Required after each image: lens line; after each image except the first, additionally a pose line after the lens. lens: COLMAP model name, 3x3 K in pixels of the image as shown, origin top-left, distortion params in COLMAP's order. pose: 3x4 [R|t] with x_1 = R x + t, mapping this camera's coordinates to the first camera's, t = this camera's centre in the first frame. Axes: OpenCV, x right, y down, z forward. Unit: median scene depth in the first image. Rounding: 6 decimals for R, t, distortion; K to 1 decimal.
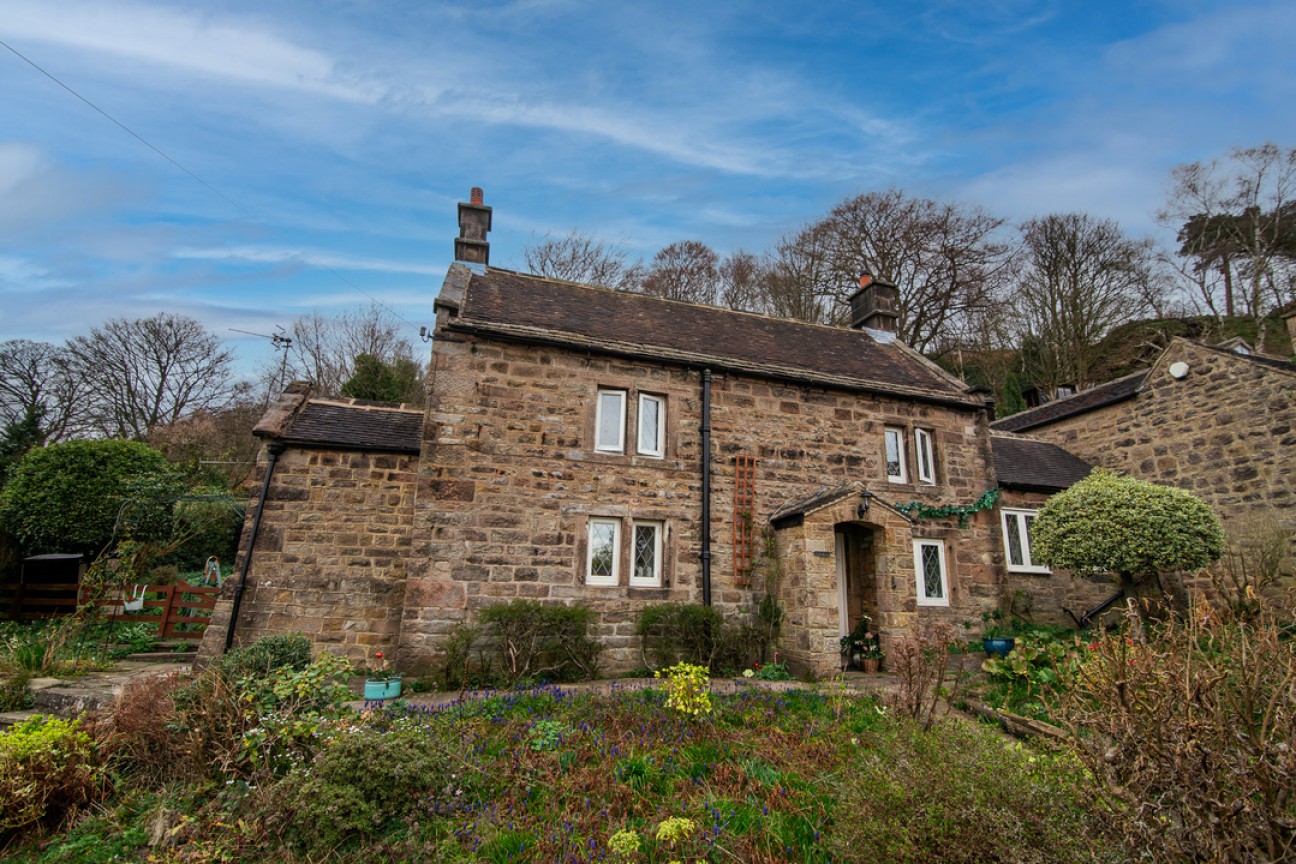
lens RADIAL K [[615.6, 0, 649.4], [0, 615.6, 419.9], [0, 0, 1]] dist [-0.017933, 0.000194]
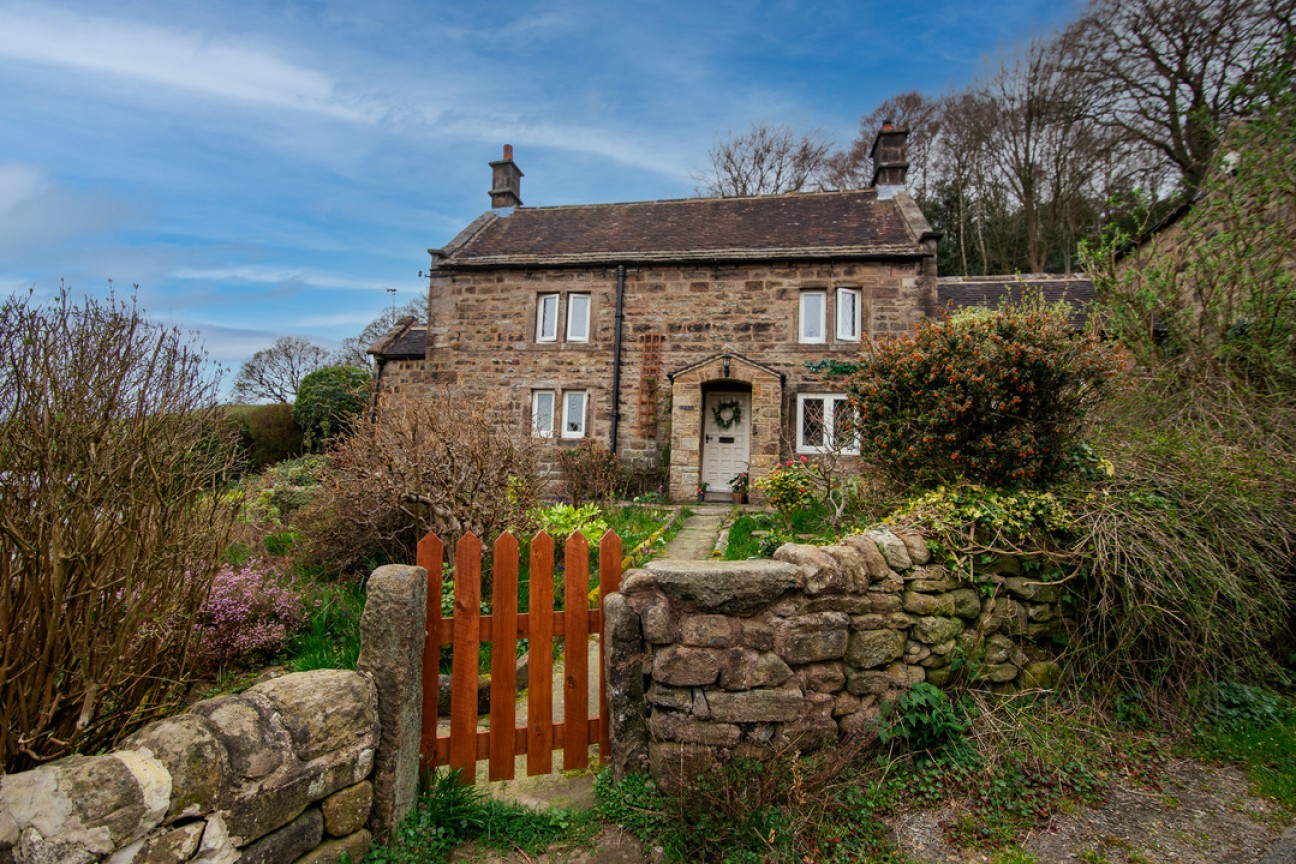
lens RADIAL K [[628.3, 0, 648.0], [0, 628.3, 432.0], [0, 0, 1]] dist [-0.021253, -0.000094]
pose [[0.875578, -0.033771, -0.481895, 0.751066], [0.116000, 0.983064, 0.141874, 0.073968], [0.468942, -0.180122, 0.864667, -0.114482]]
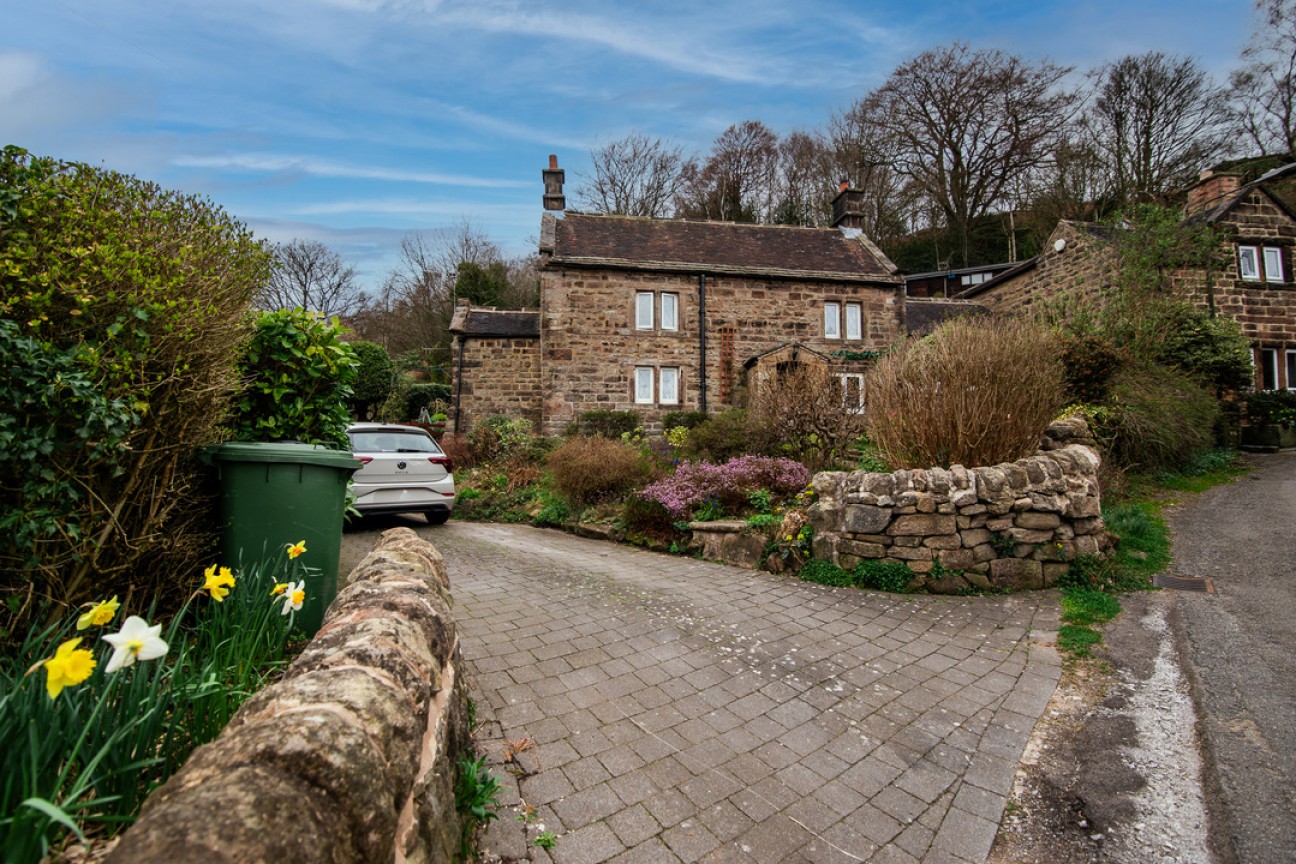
lens RADIAL K [[645.9, 0, 648.4], [0, 645.9, 440.9], [0, 0, 1]] dist [-0.017713, 0.000168]
pose [[0.988248, -0.036196, -0.148509, 0.194981], [0.066774, 0.976182, 0.206419, -0.014545], [0.137501, -0.213910, 0.967128, -0.792130]]
